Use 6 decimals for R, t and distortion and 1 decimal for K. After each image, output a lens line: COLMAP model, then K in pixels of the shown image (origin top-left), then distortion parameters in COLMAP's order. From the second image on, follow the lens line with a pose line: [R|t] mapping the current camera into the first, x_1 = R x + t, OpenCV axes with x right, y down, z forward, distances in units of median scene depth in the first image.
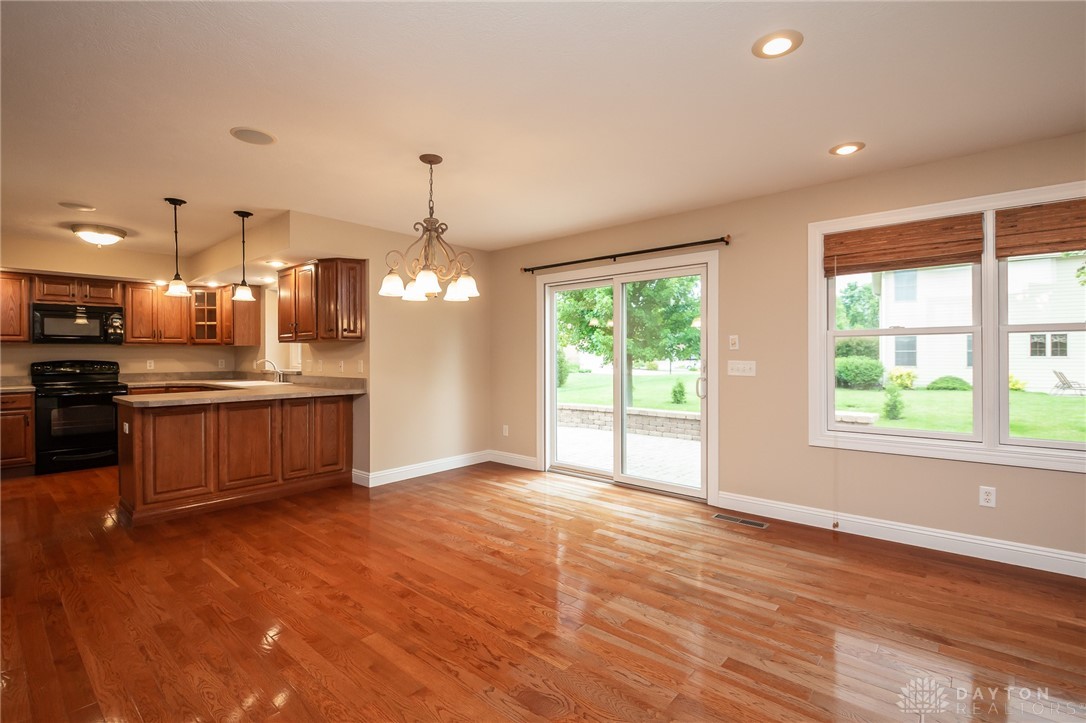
lens RADIAL K [[504.1, 0, 543.8], [0, 504.1, 356.7], [0, 0, 1]] dist [0.001998, -0.008686]
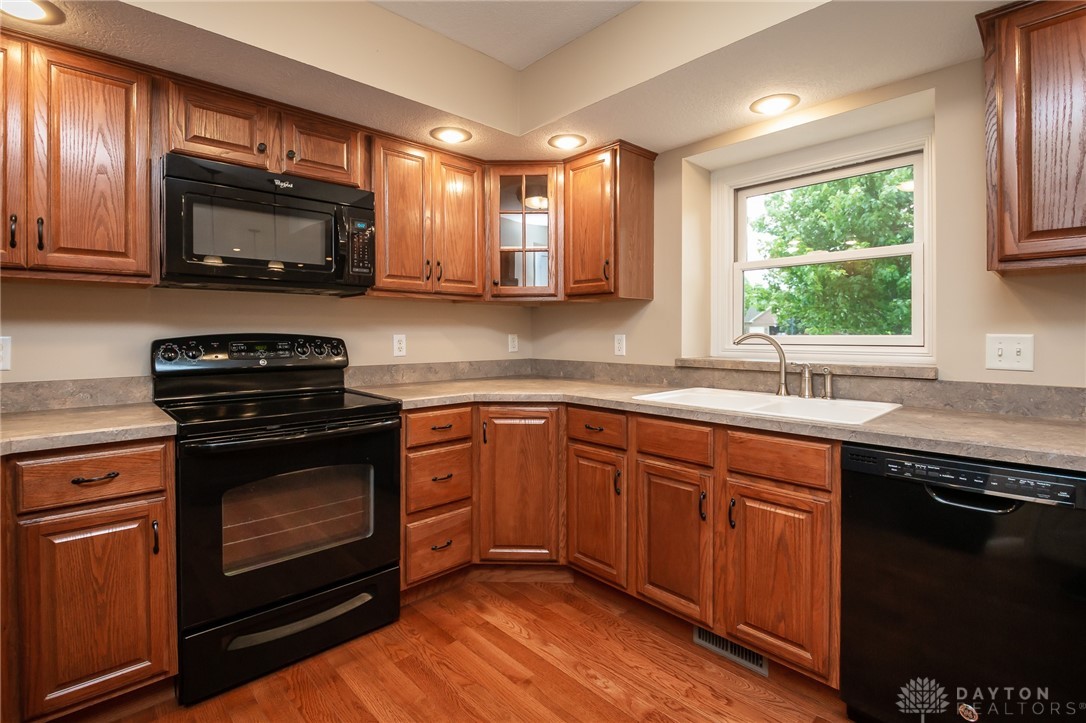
lens RADIAL K [[504.1, 0, 526.6], [0, 504.1, 336.1], [0, 0, 1]] dist [0.001998, -0.008686]
pose [[0.994803, 0.009182, -0.101407, -0.698341], [-0.008156, 0.999911, 0.010526, 0.003529], [0.101495, -0.009644, 0.994789, 0.648427]]
